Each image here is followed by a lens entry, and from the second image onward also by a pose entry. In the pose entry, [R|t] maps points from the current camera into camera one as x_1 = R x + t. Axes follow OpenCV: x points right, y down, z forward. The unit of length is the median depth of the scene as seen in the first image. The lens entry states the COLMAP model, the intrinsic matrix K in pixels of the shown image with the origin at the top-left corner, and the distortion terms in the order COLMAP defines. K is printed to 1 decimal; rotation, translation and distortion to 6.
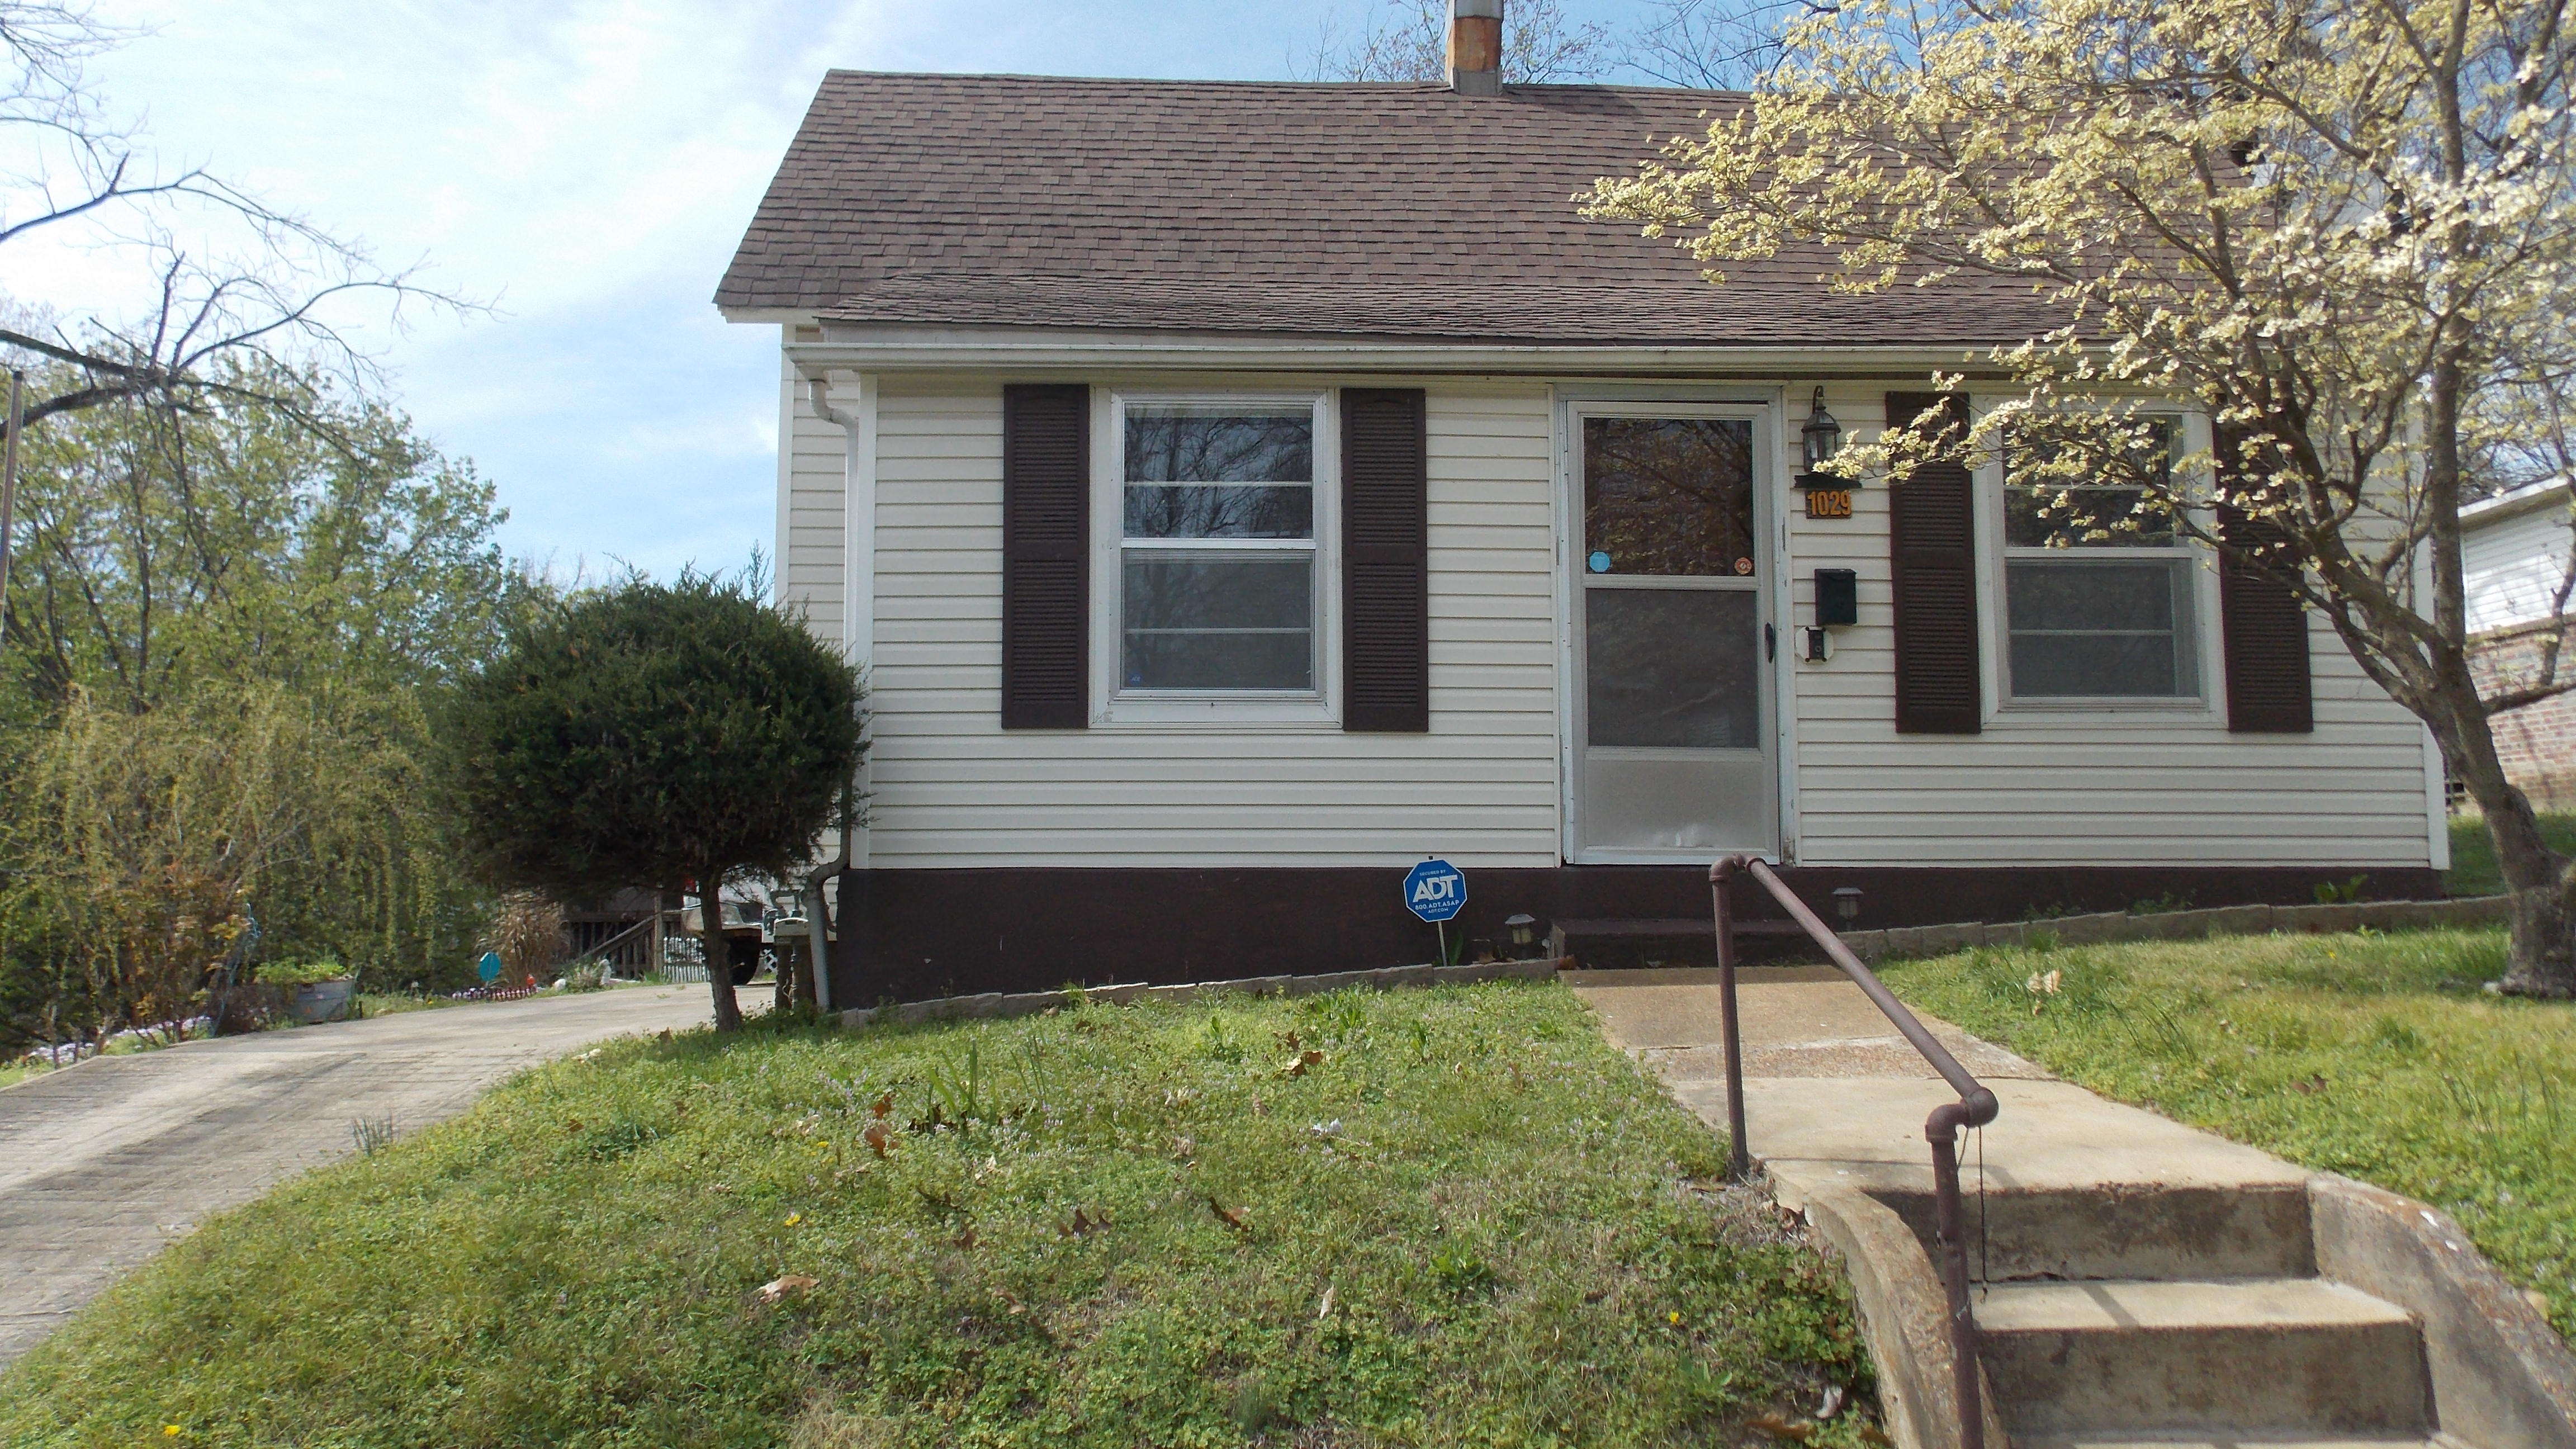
lens RADIAL K [[1701.9, 0, 1266.2], [0, 1701.9, 726.4], [0, 0, 1]] dist [-0.012949, 0.005003]
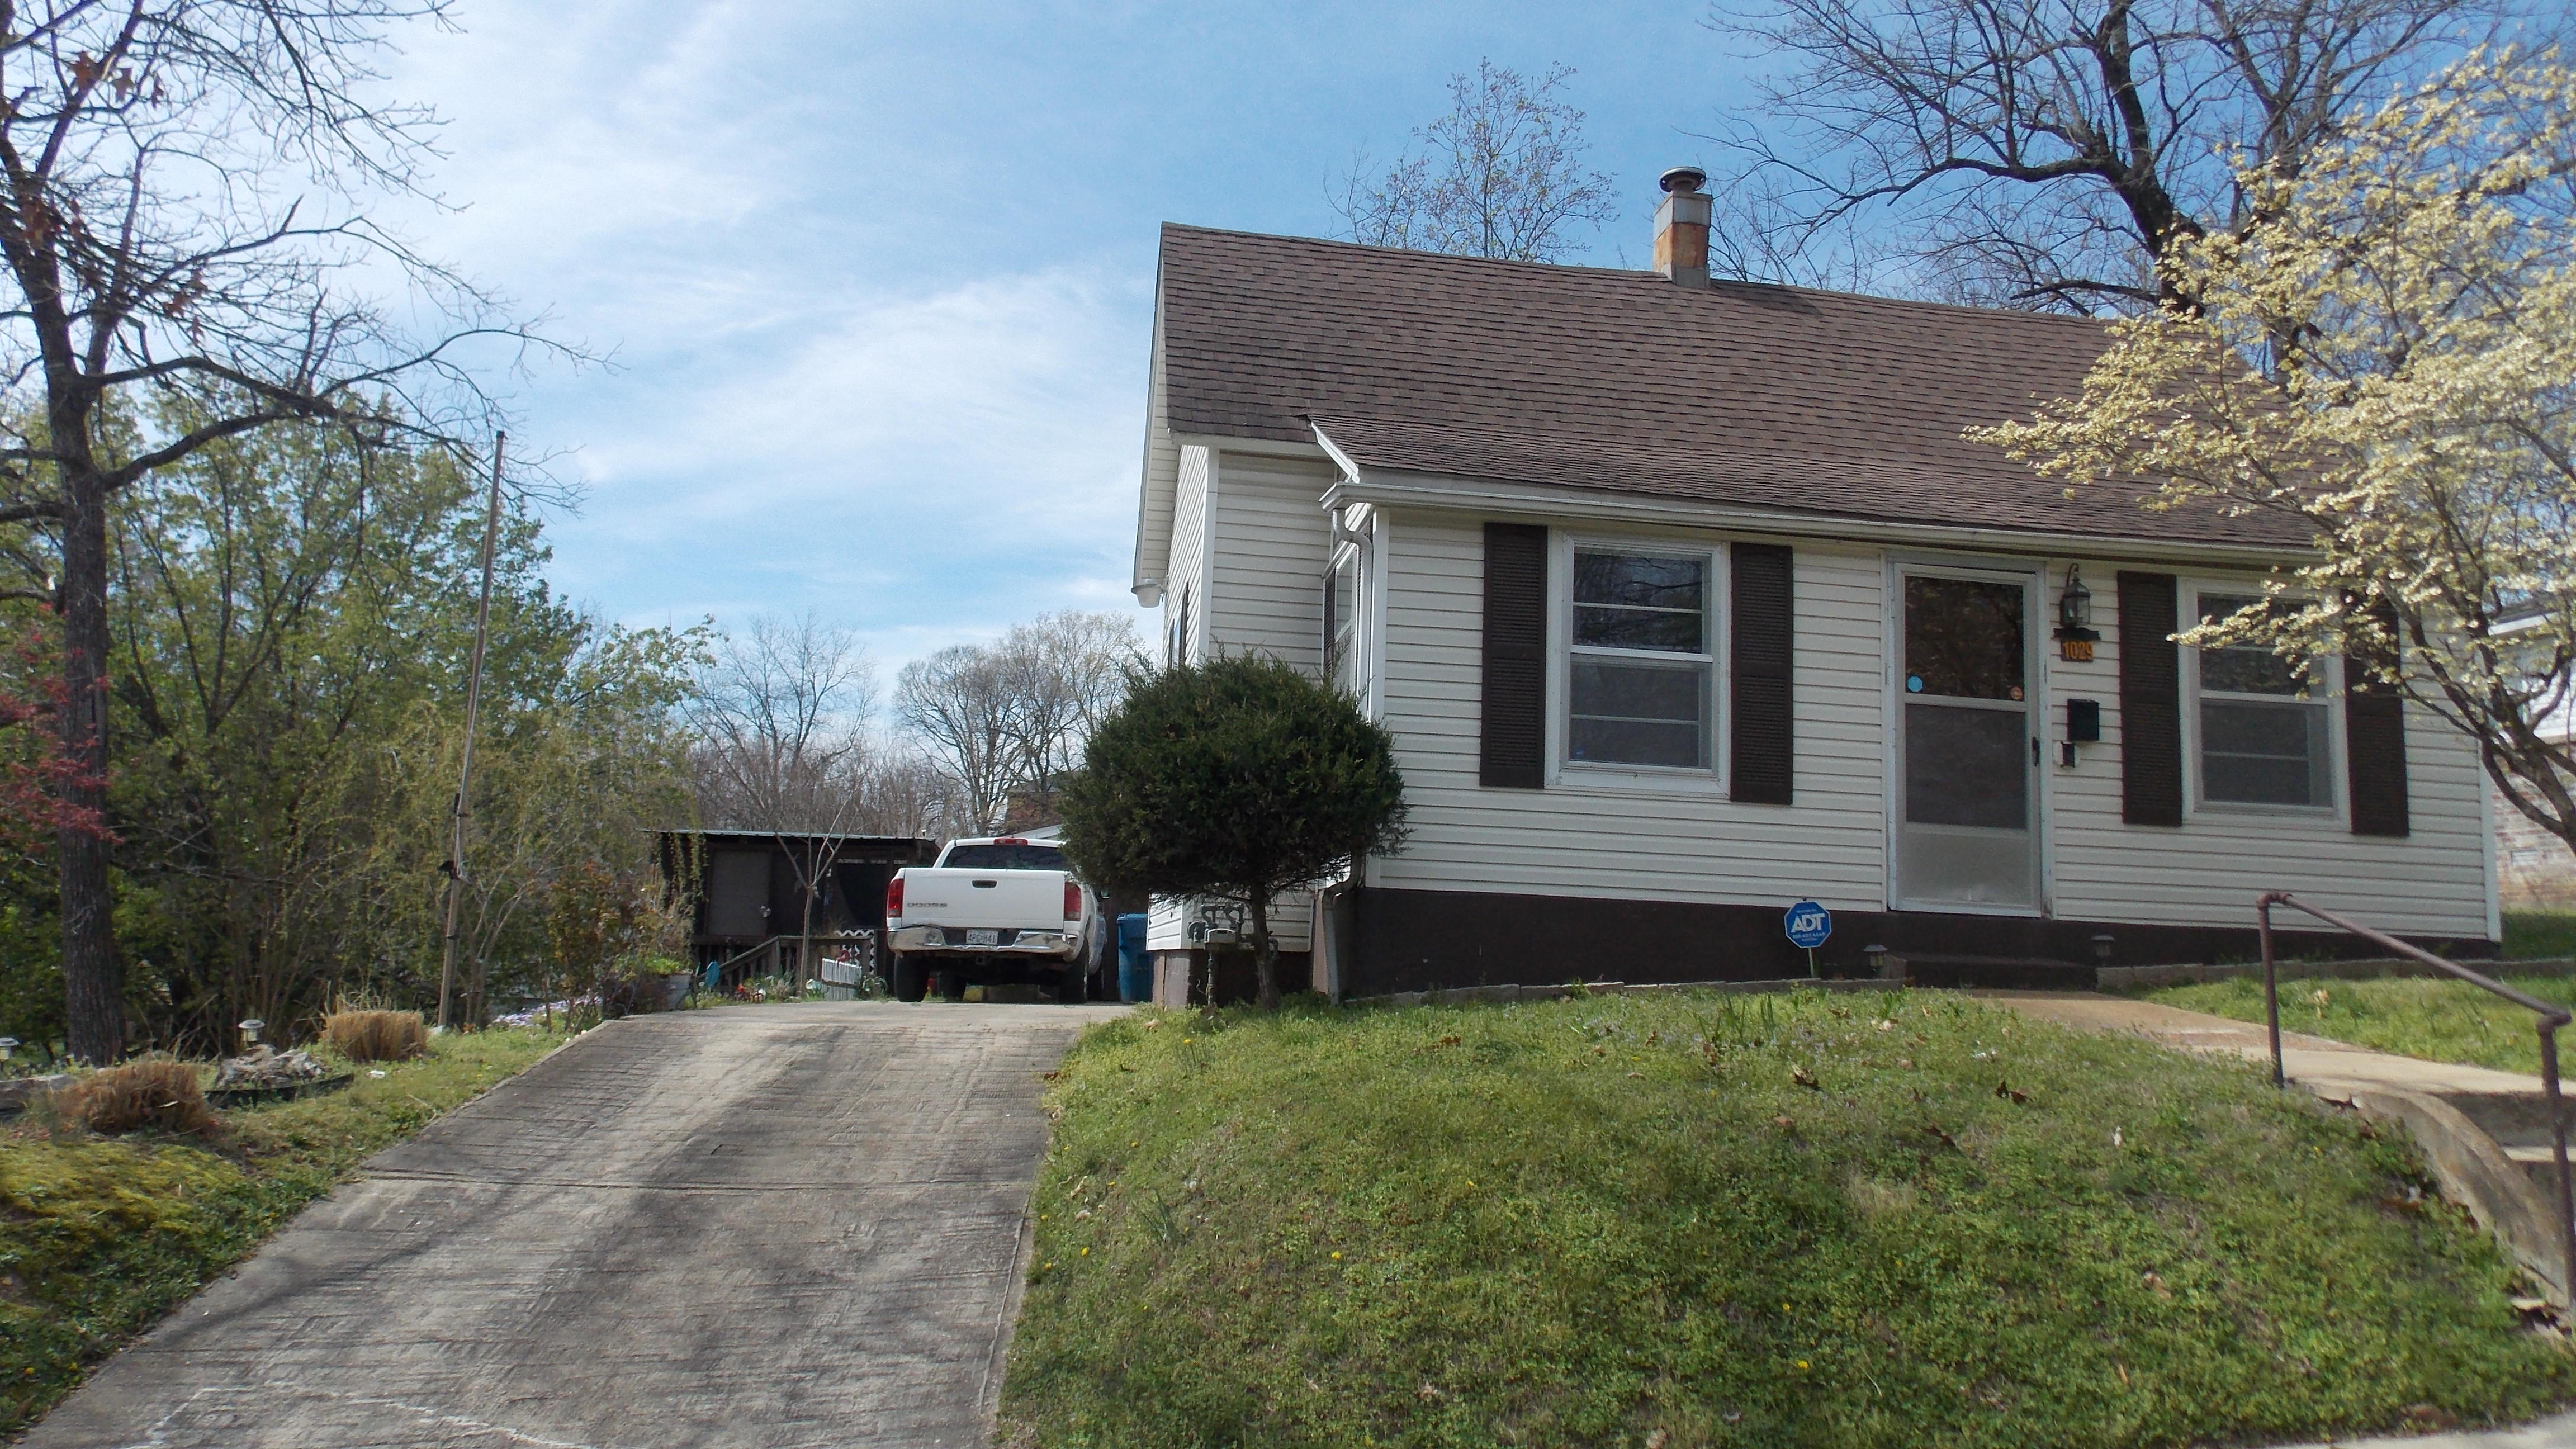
lens RADIAL K [[1701.9, 0, 1295.6], [0, 1701.9, 721.2], [0, 0, 1]] dist [-0.012949, 0.005003]
pose [[0.993722, 0.055207, 0.097306, -0.416238], [-0.050619, 0.997515, -0.049001, 0.022248], [-0.099769, 0.043768, 0.994048, -0.275370]]
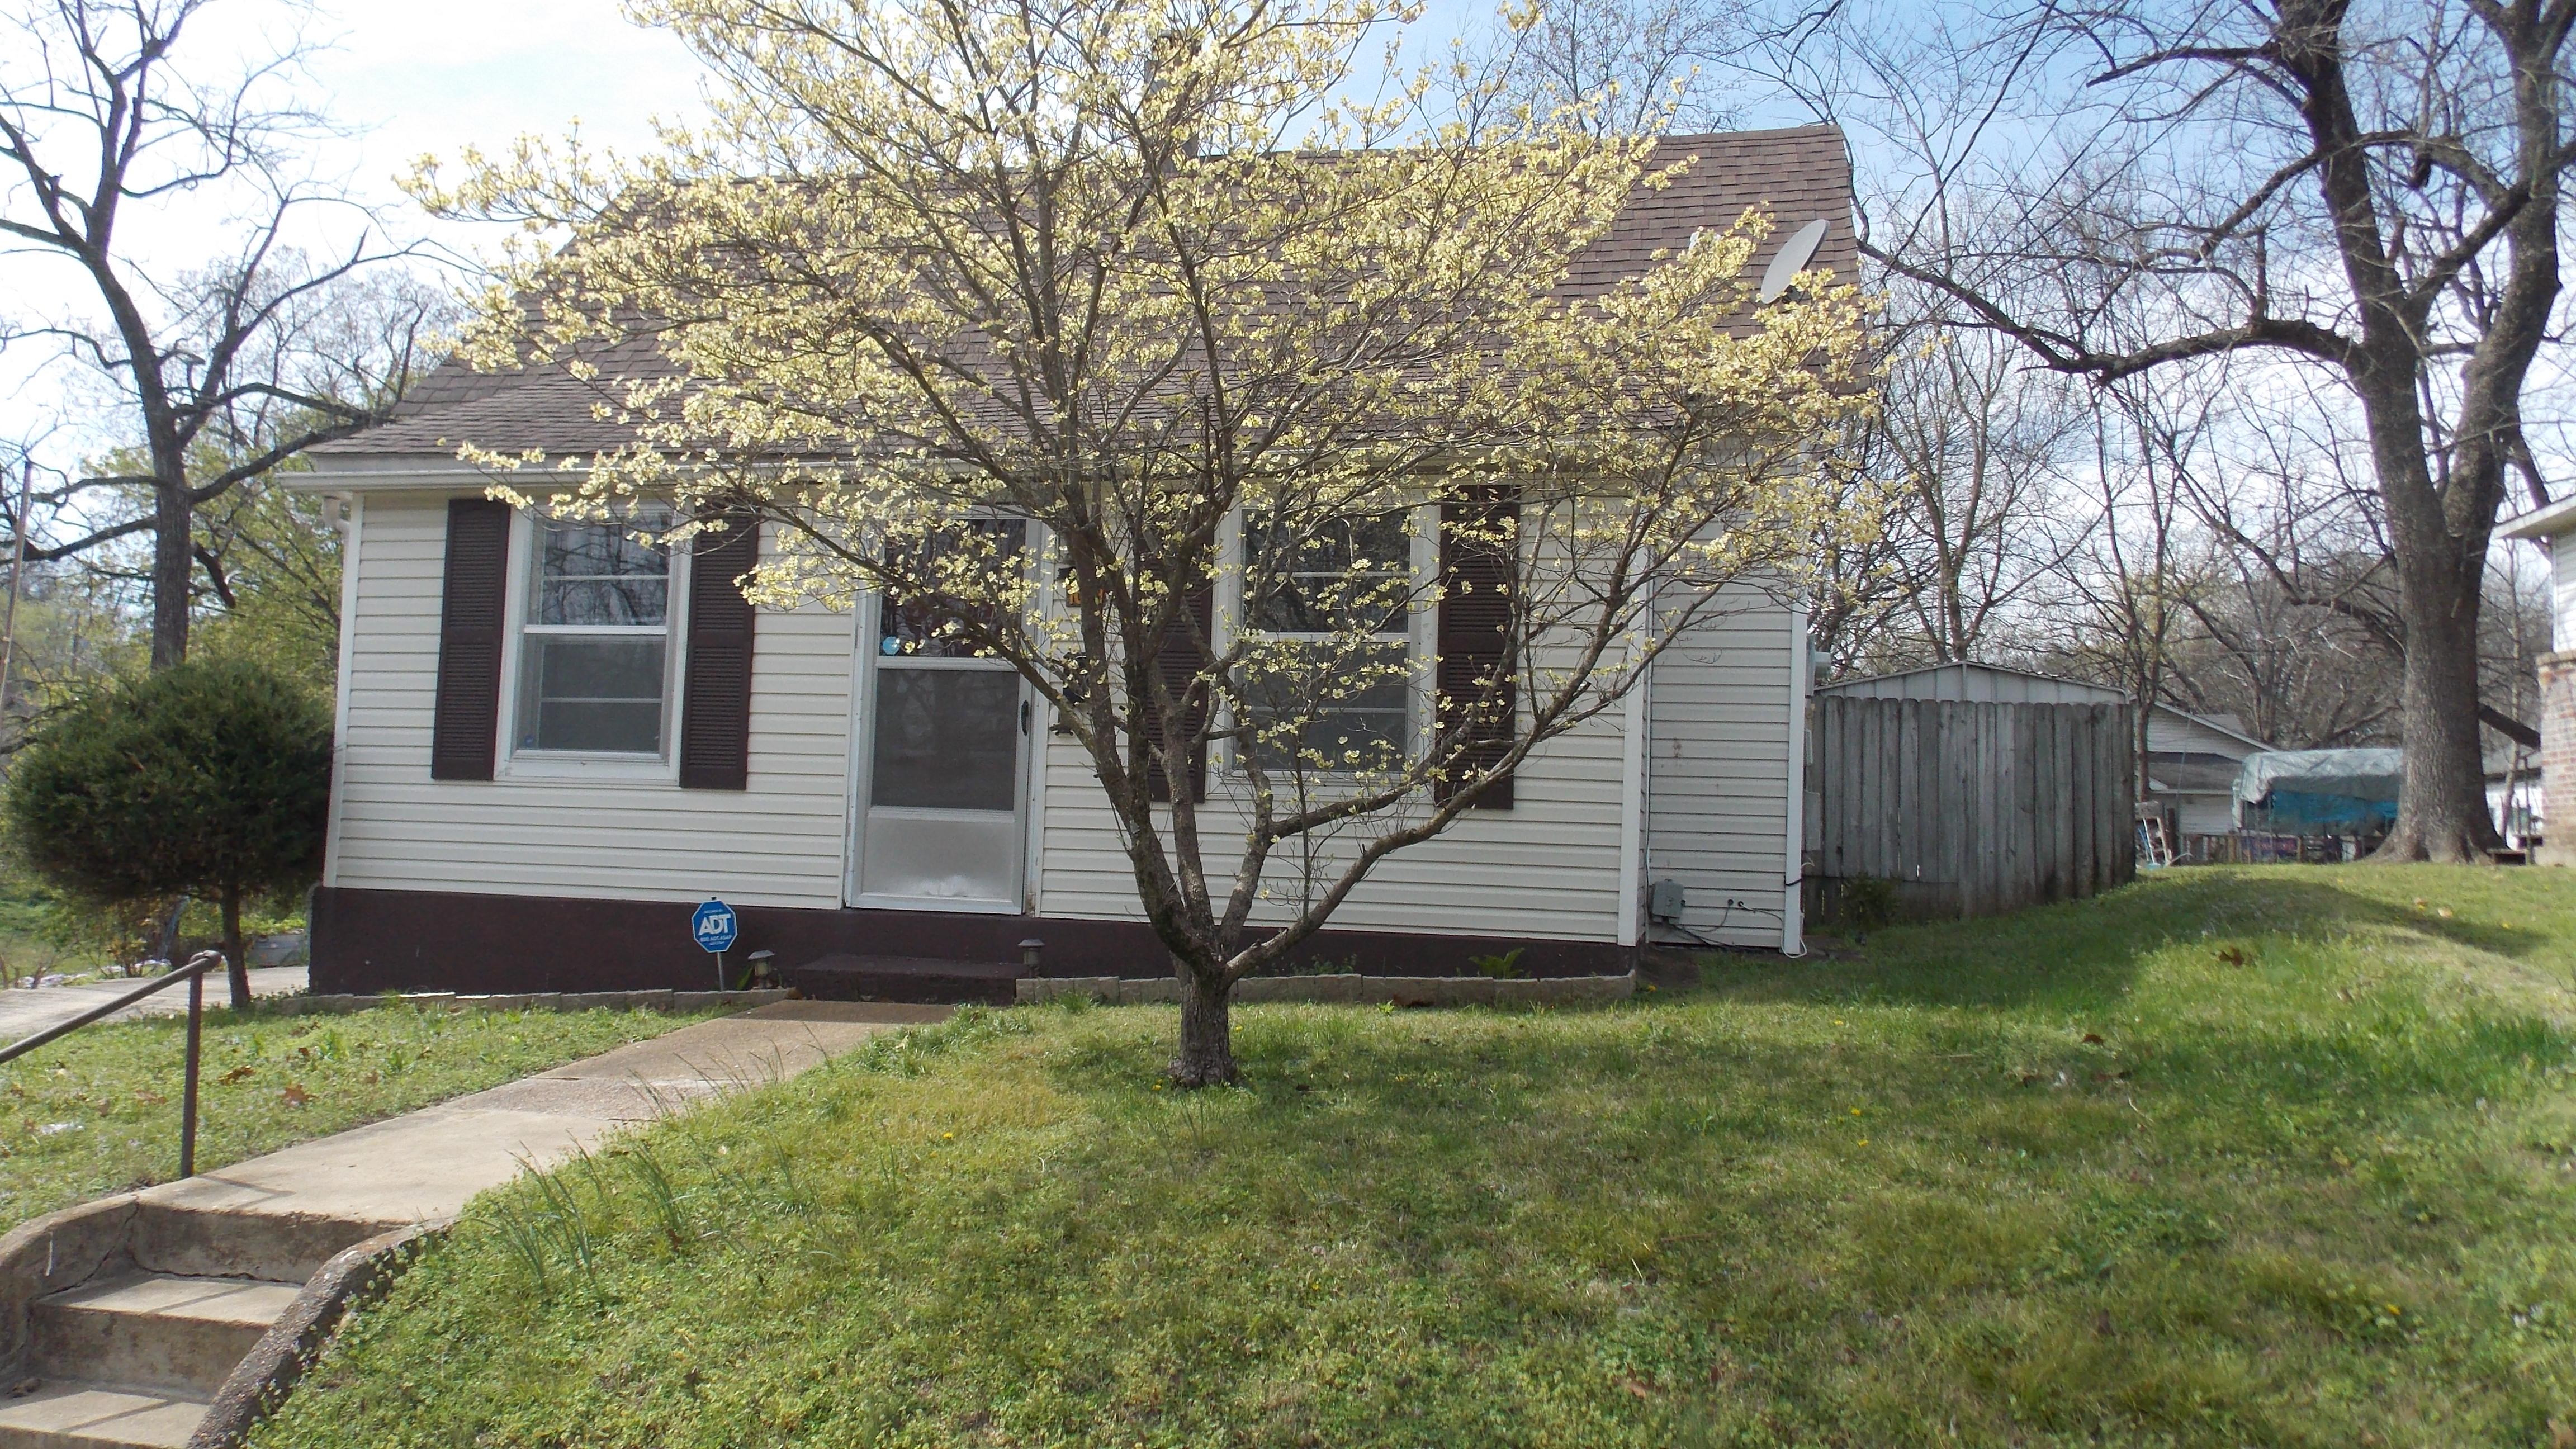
lens RADIAL K [[1701.9, 0, 1314.1], [0, 1701.9, 717.0], [0, 0, 1]] dist [-0.012949, 0.005003]
pose [[0.974225, 0.015416, -0.225050, 0.738018], [-0.010643, 0.999692, 0.022408, -0.077508], [0.225326, -0.019435, 0.974090, -0.061374]]
